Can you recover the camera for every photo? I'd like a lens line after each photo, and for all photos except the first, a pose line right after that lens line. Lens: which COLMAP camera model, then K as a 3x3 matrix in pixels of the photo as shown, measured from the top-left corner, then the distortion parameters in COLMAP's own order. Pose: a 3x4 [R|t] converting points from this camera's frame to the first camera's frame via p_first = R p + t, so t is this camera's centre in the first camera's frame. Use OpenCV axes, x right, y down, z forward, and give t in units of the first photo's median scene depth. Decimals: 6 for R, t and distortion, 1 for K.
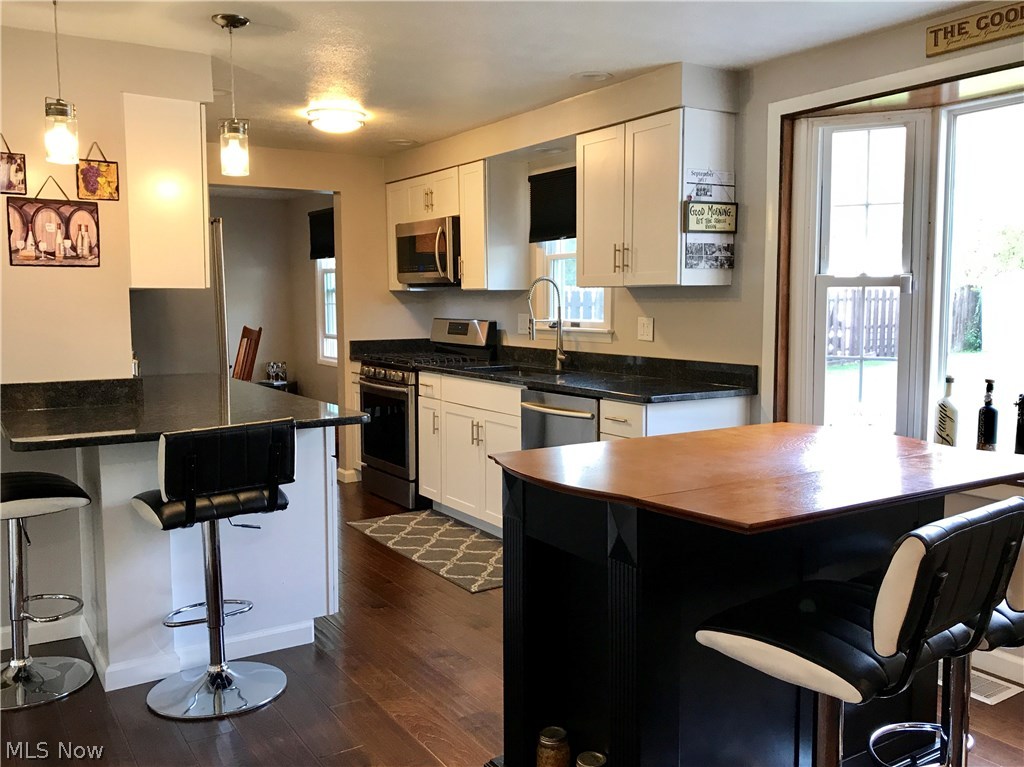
lens RADIAL K [[874.6, 0, 512.0], [0, 874.6, 383.5], [0, 0, 1]] dist [0.004787, -0.007238]
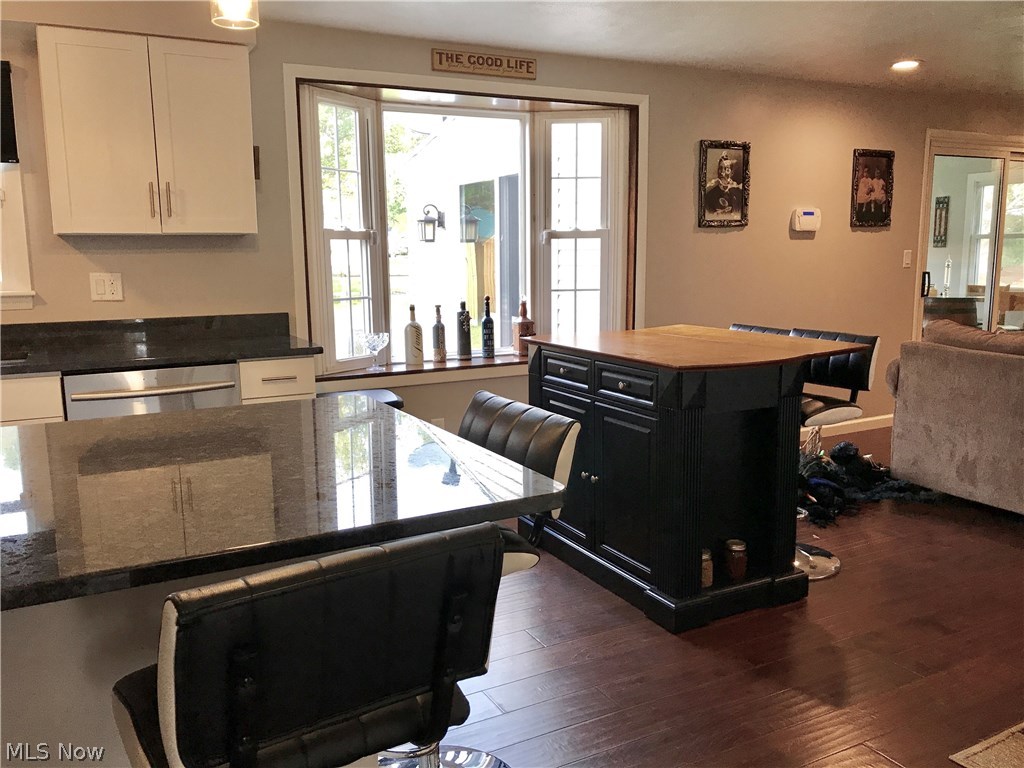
lens RADIAL K [[838.9, 0, 512.0], [0, 838.9, 384.0], [0, 0, 1]] dist [0.003424, -0.009966]
pose [[0.084654, -0.151535, 0.984820, -0.819417], [0.109959, 0.983752, 0.141919, -0.057874], [-0.990324, 0.096276, 0.099942, 0.736875]]
